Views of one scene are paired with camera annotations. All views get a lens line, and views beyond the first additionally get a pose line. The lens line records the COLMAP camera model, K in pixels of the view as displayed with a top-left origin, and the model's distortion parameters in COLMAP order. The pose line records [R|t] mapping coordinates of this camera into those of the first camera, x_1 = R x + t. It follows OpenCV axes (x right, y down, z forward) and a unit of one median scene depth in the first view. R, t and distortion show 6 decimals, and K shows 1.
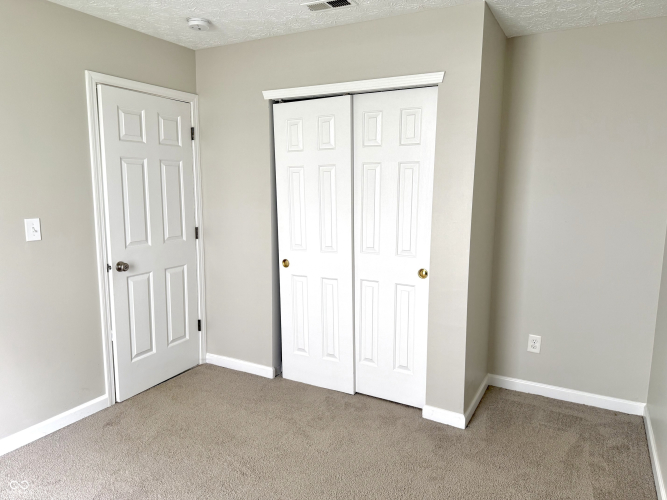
lens RADIAL K [[466.2, 0, 332.1], [0, 466.2, 252.9], [0, 0, 1]] dist [0.078262, -0.097790]
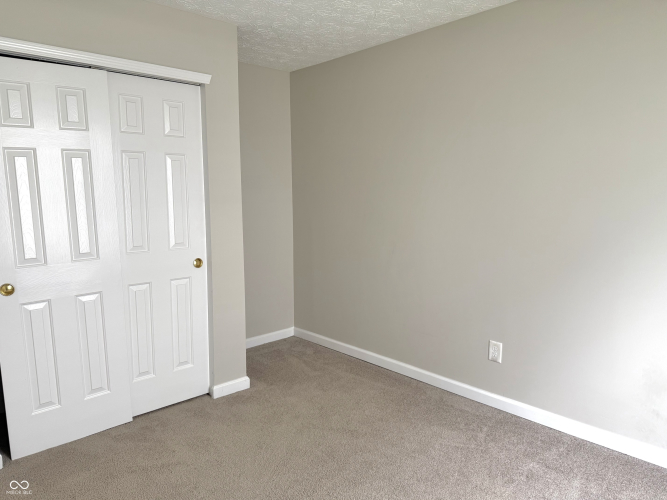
lens RADIAL K [[466.2, 0, 331.3], [0, 466.2, 249.7], [0, 0, 1]] dist [0.078262, -0.097790]
pose [[0.323711, -0.124473, 0.937933, -0.694054], [0.146725, 0.985921, 0.080202, -0.026359], [-0.934710, 0.111656, 0.337417, 0.374802]]
